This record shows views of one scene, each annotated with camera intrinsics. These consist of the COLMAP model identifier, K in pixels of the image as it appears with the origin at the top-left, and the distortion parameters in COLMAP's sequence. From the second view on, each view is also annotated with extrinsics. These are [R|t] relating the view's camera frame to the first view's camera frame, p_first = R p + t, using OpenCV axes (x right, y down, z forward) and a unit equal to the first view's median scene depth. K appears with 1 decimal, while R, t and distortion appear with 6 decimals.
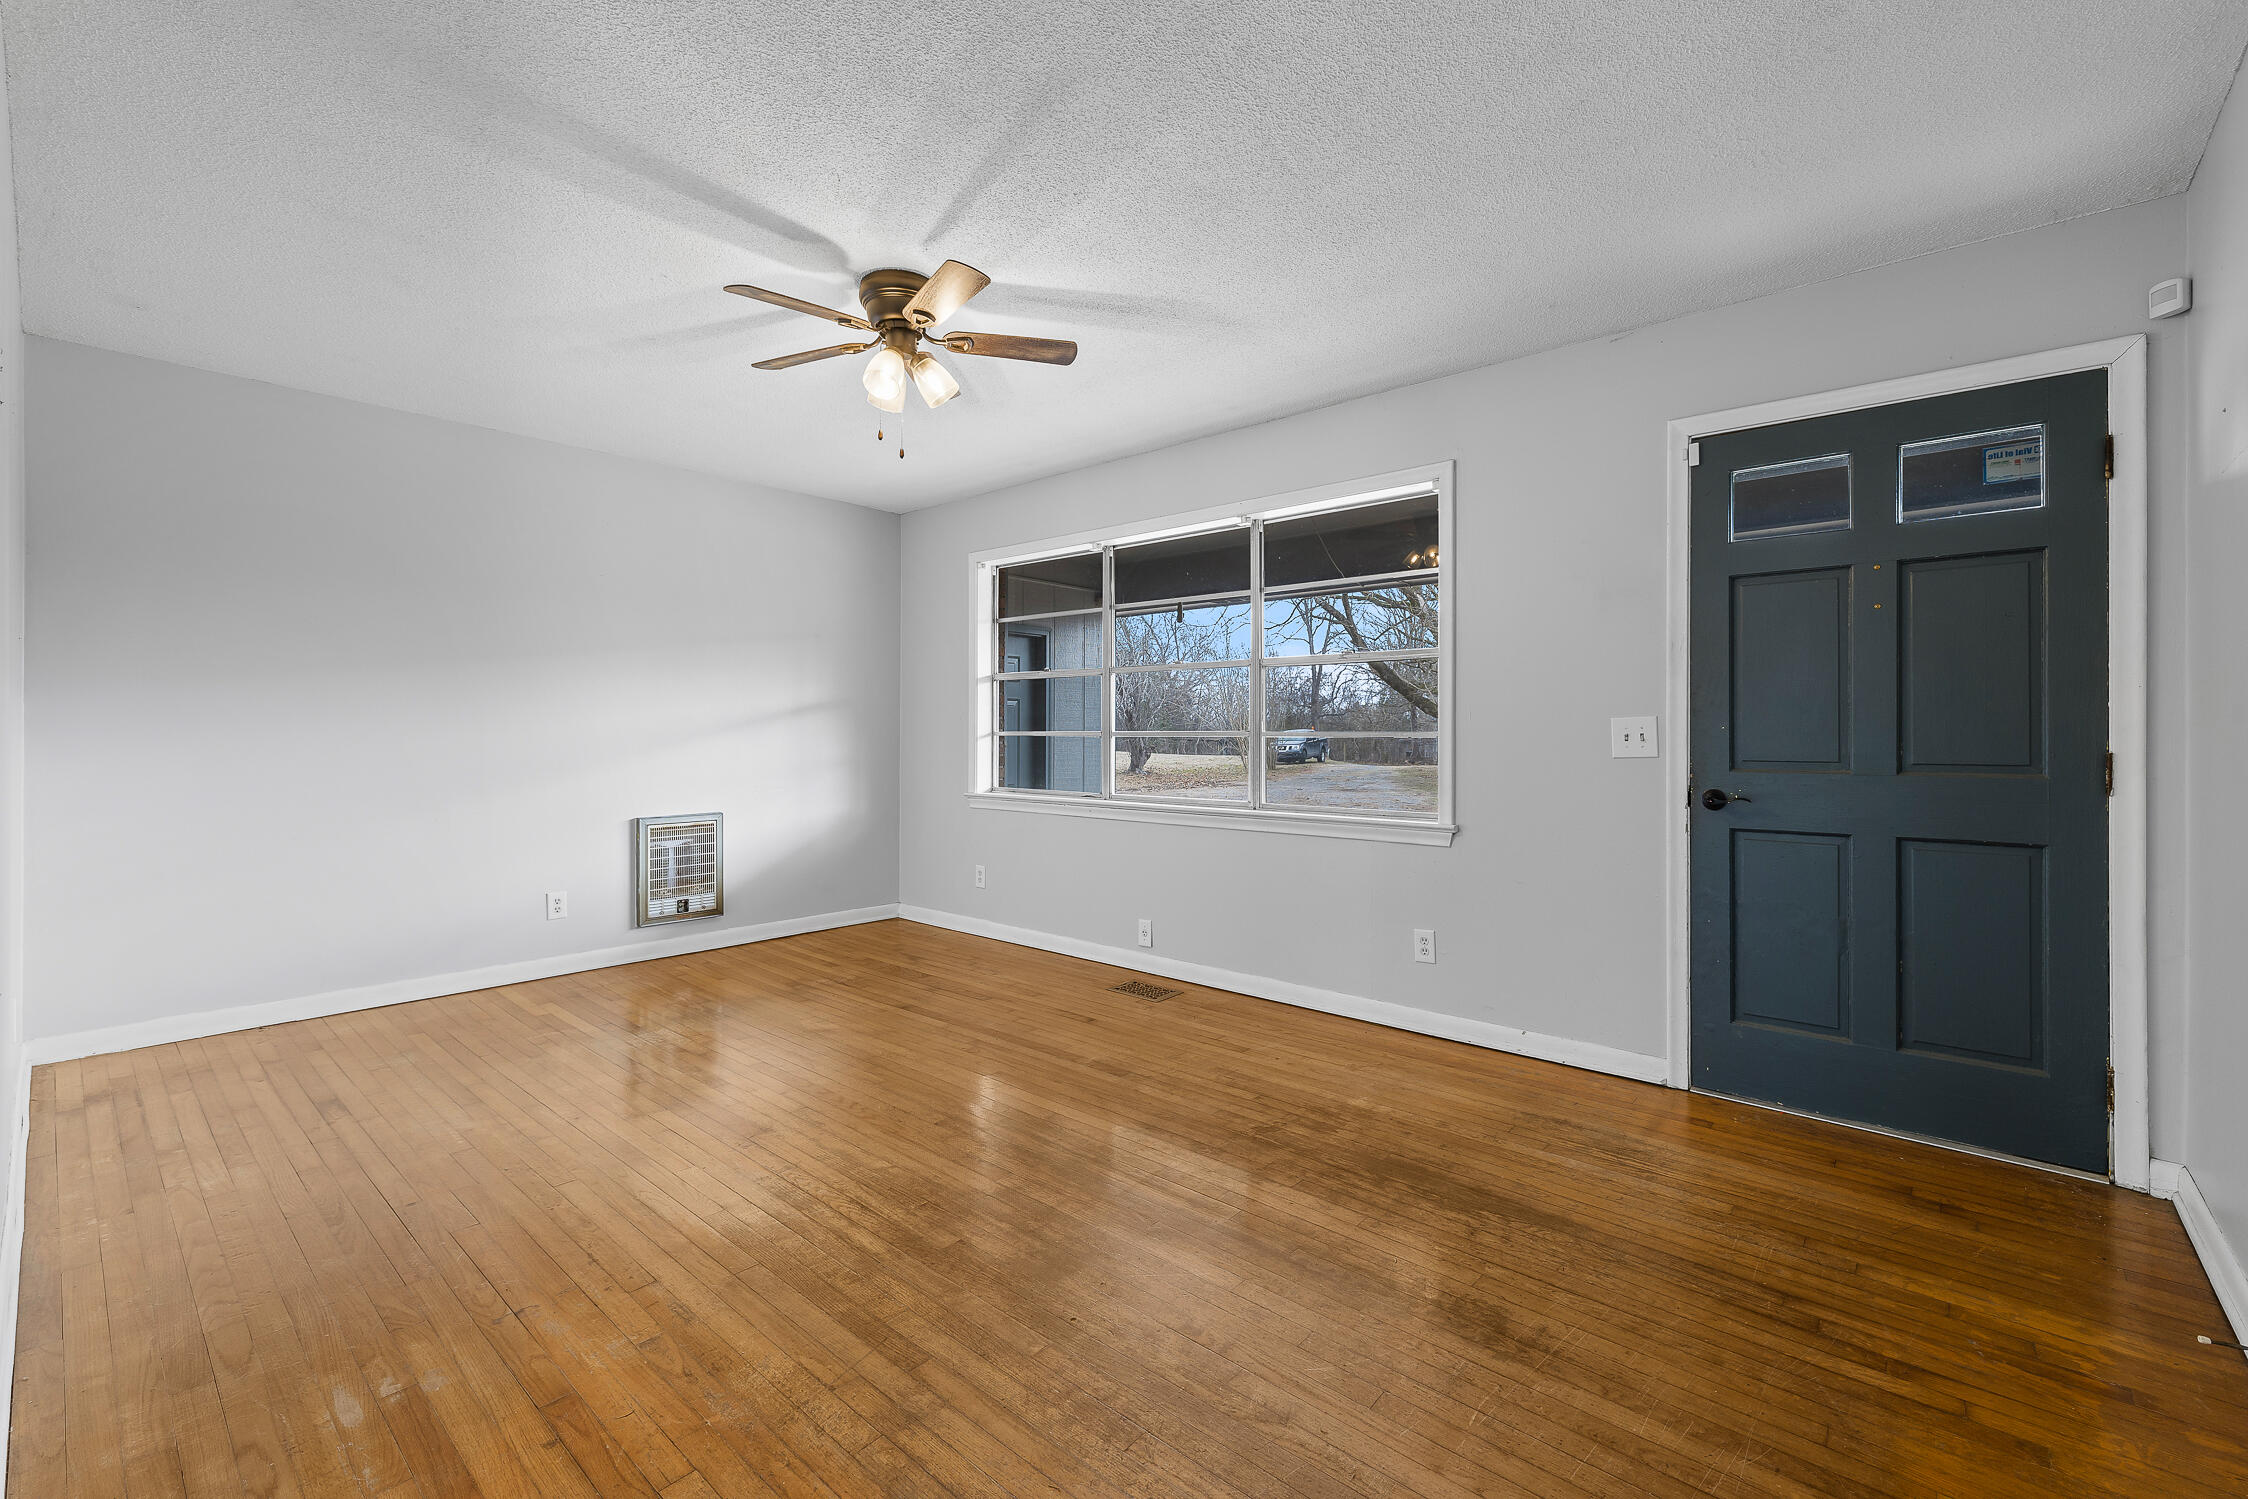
lens RADIAL K [[944.4, 0, 1128.8], [0, 944.4, 732.5], [0, 0, 1]] dist [0.000039, 0.000581]
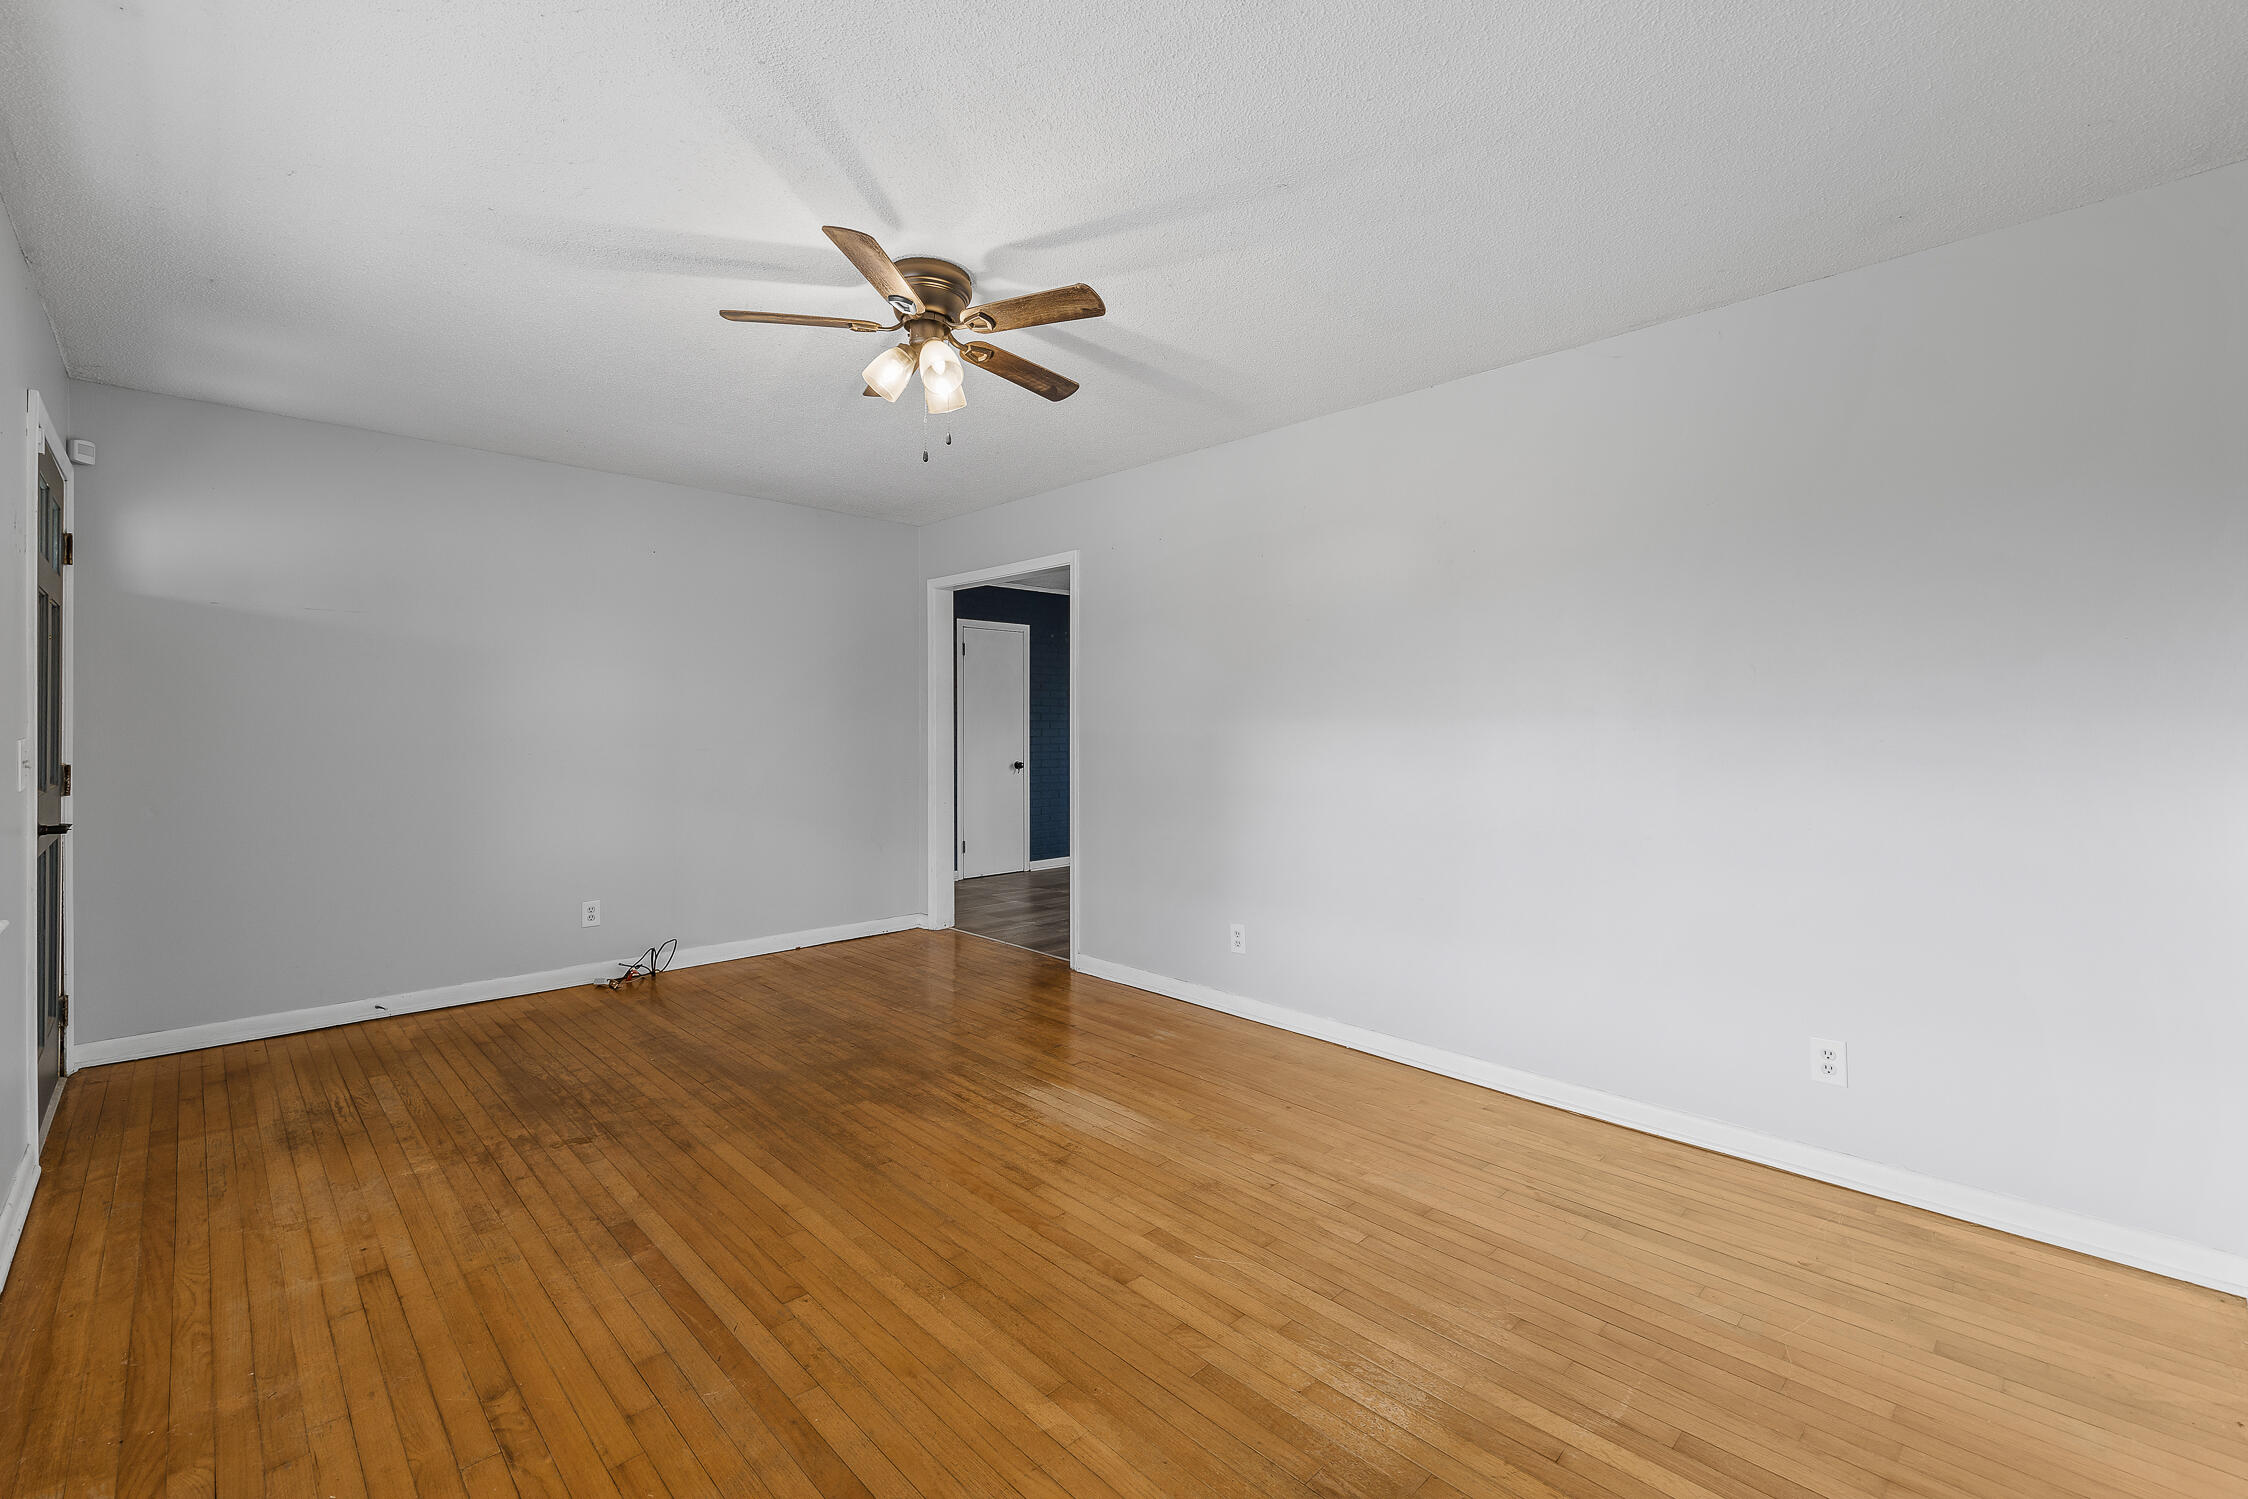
lens RADIAL K [[944.4, 0, 1128.8], [0, 944.4, 732.5], [0, 0, 1]] dist [0.000039, 0.000581]
pose [[-0.997282, -0.005223, 0.073494, -0.503661], [-0.004921, 0.999979, 0.004290, -0.032631], [-0.073515, 0.003917, -0.997286, 1.894415]]
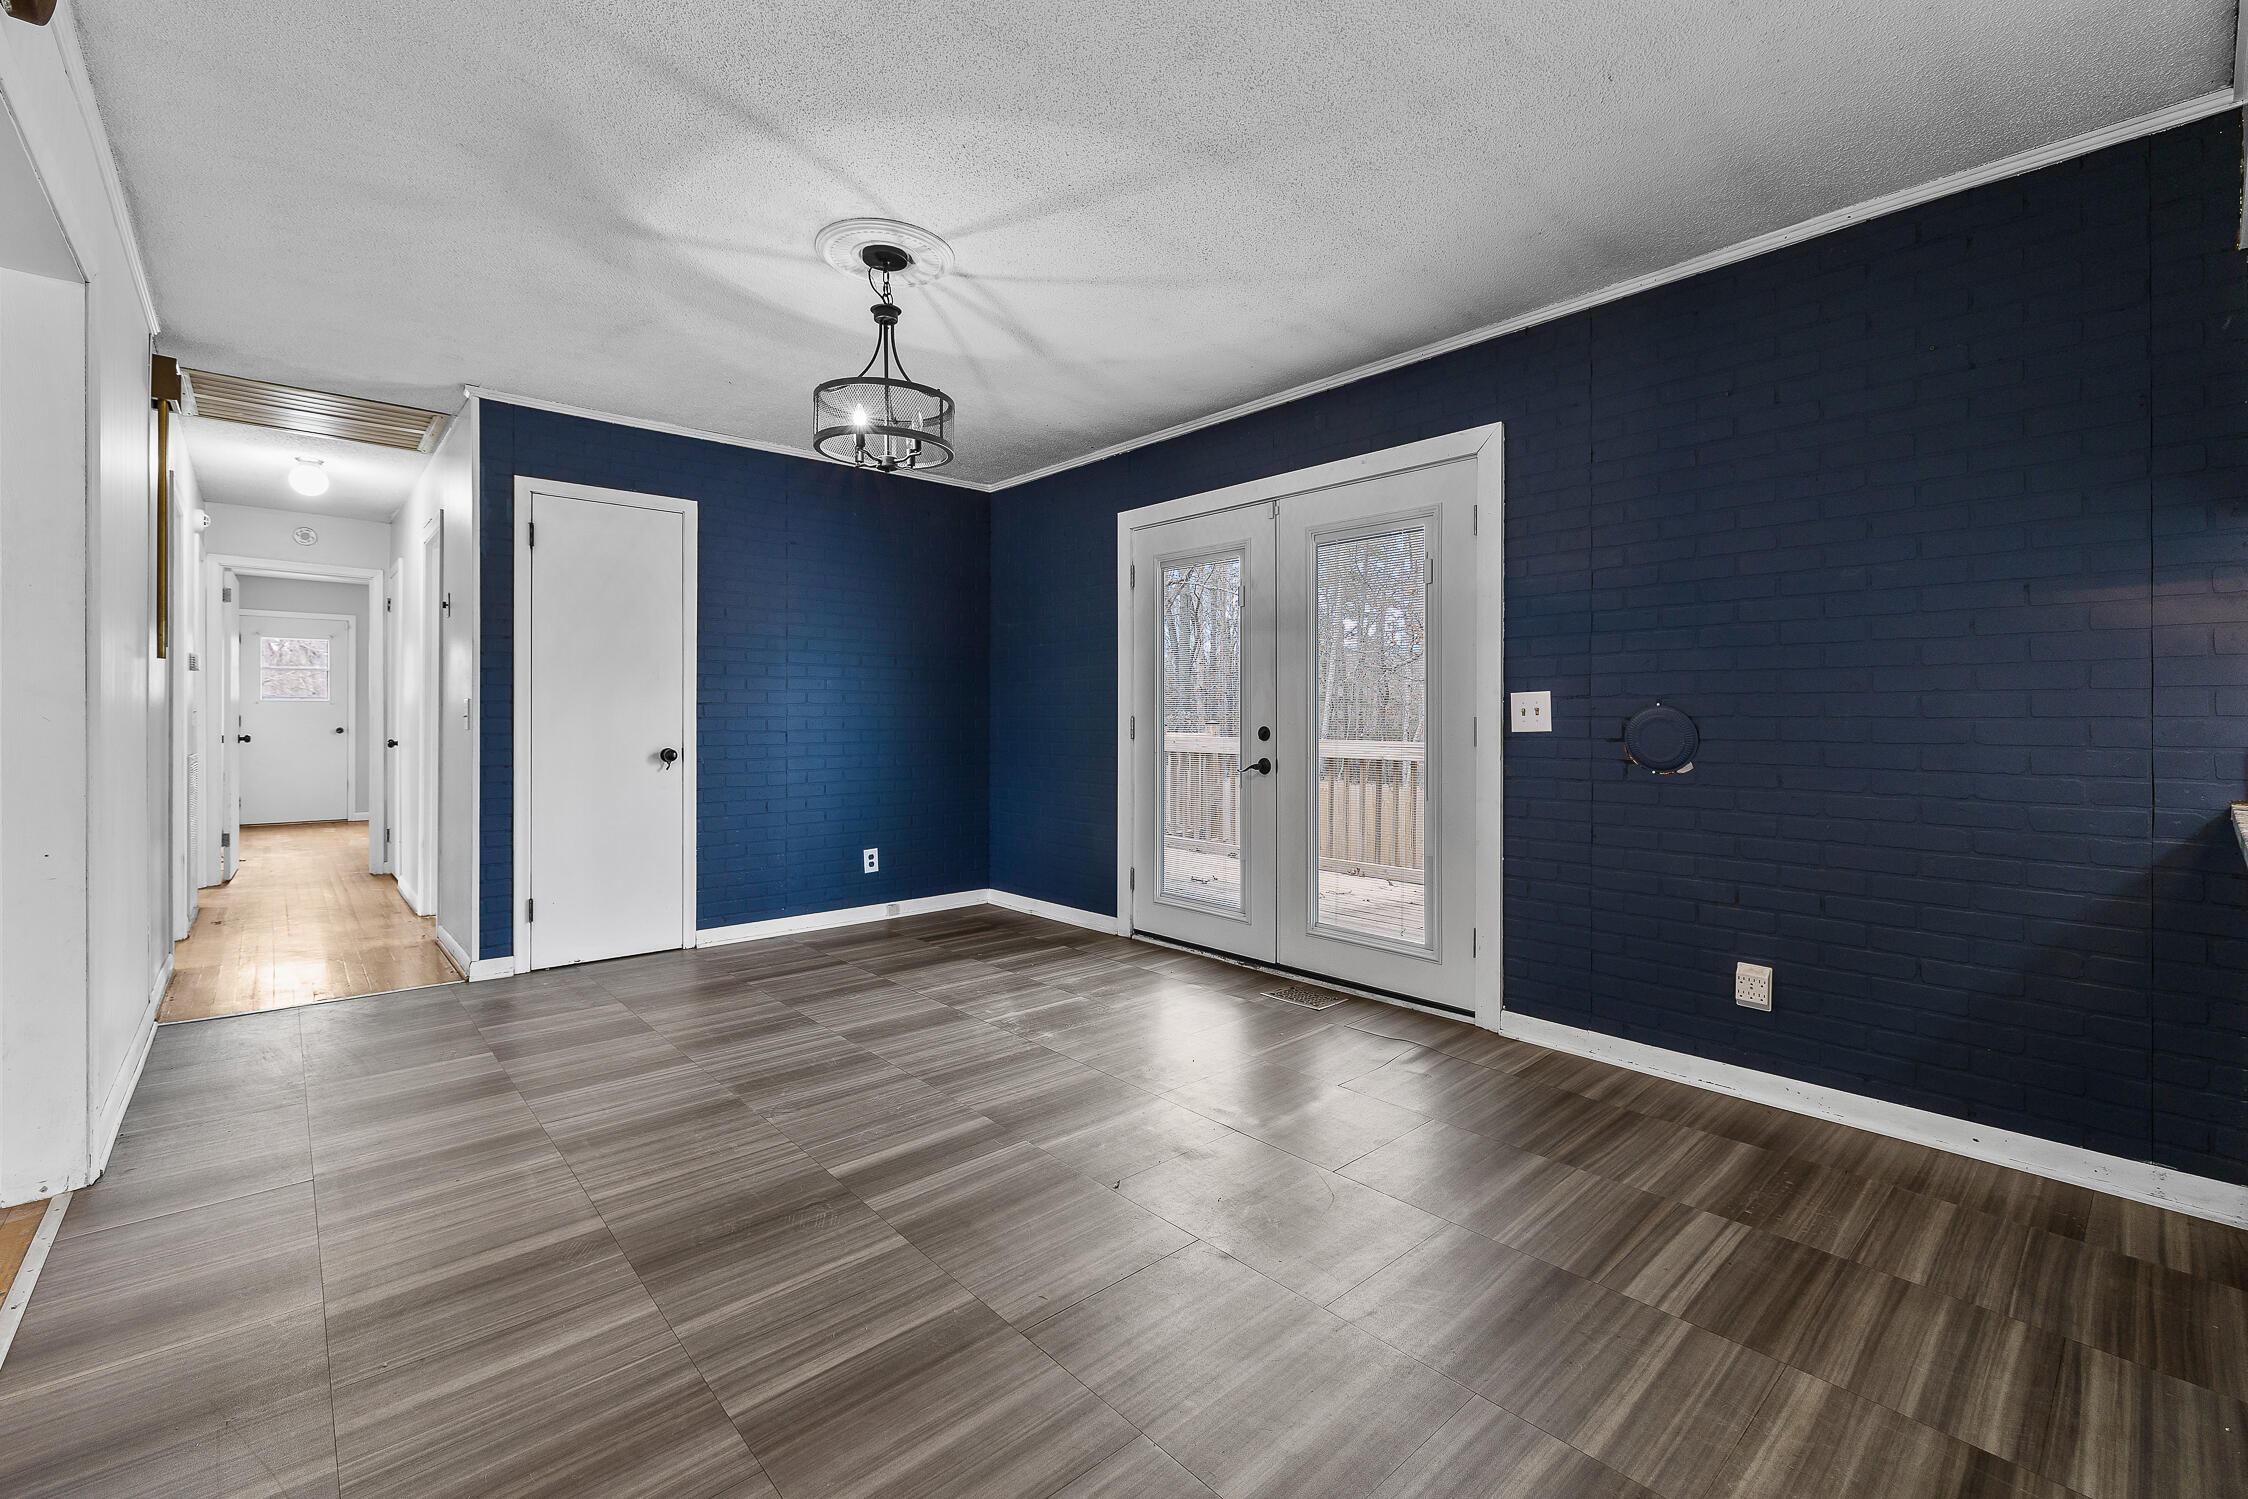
lens RADIAL K [[947.5, 0, 1131.8], [0, 947.5, 718.0], [0, 0, 1]] dist [-0.000095, 0.000108]
pose [[-0.993650, -0.004925, 0.112408, -0.891985], [-0.004810, 0.999988, 0.001296, 0.013354], [-0.112413, 0.000747, -0.993661, 0.539833]]
